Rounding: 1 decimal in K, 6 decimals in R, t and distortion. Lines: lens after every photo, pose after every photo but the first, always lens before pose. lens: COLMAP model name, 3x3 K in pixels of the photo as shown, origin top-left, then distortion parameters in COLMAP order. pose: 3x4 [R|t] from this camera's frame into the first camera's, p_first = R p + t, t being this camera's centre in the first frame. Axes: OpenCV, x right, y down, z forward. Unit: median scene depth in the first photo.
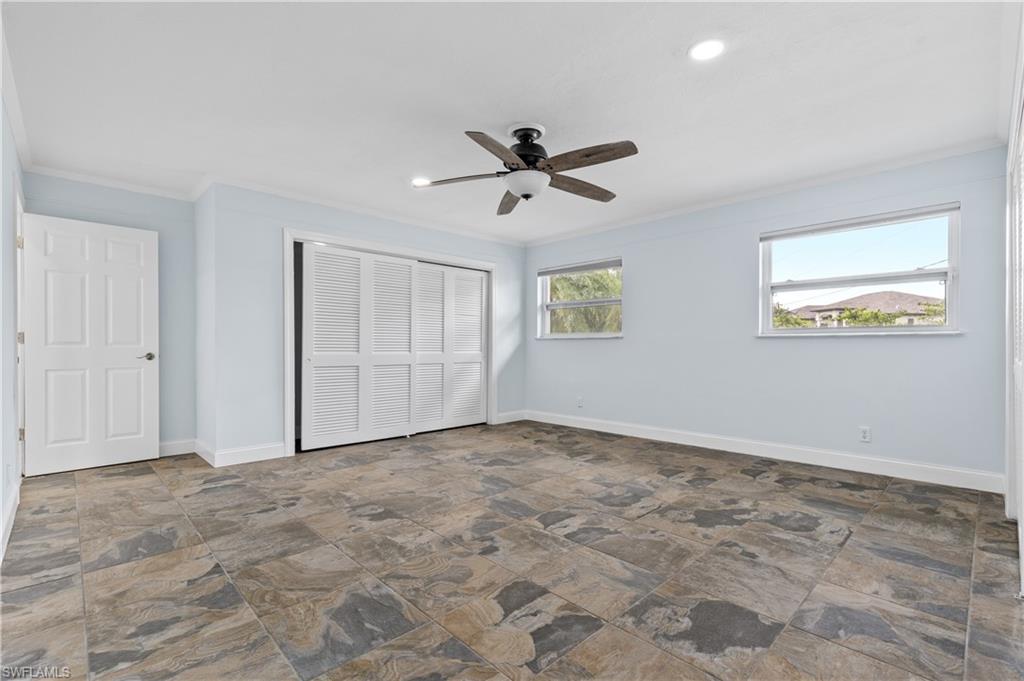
lens RADIAL K [[459.1, 0, 510.4], [0, 459.1, 345.8], [0, 0, 1]] dist [0.003769, 0.001085]
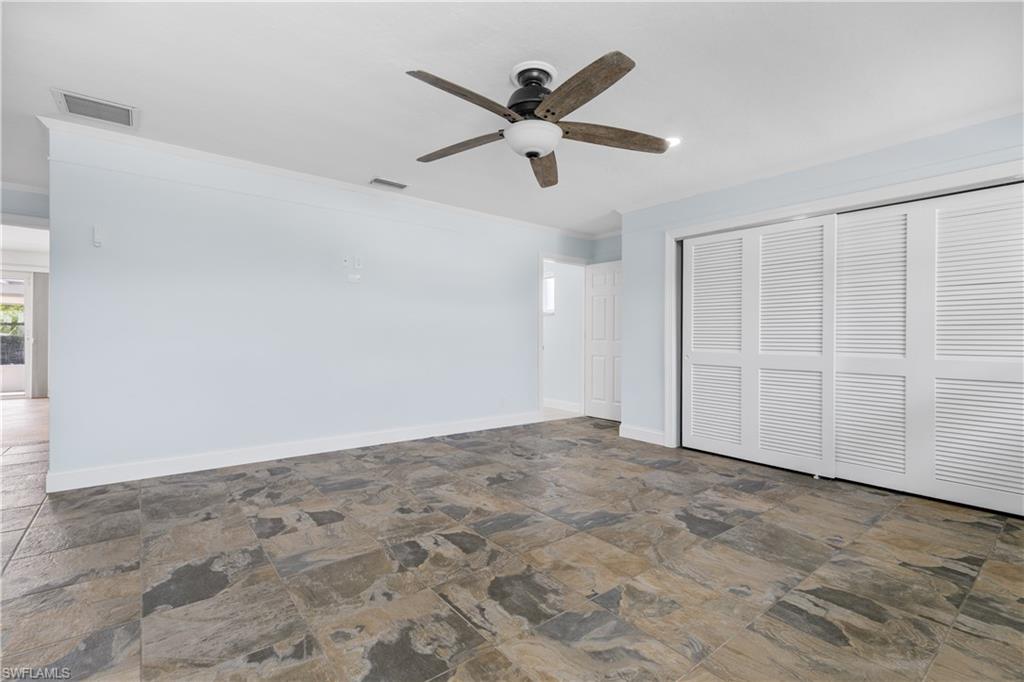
lens RADIAL K [[459.1, 0, 514.2], [0, 459.1, 342.8], [0, 0, 1]] dist [0.003769, 0.001085]
pose [[-0.079414, 0.006632, -0.996820, 1.010683], [-0.012421, 0.999894, 0.007642, -0.002625], [0.996764, 0.012988, -0.079324, 1.242387]]
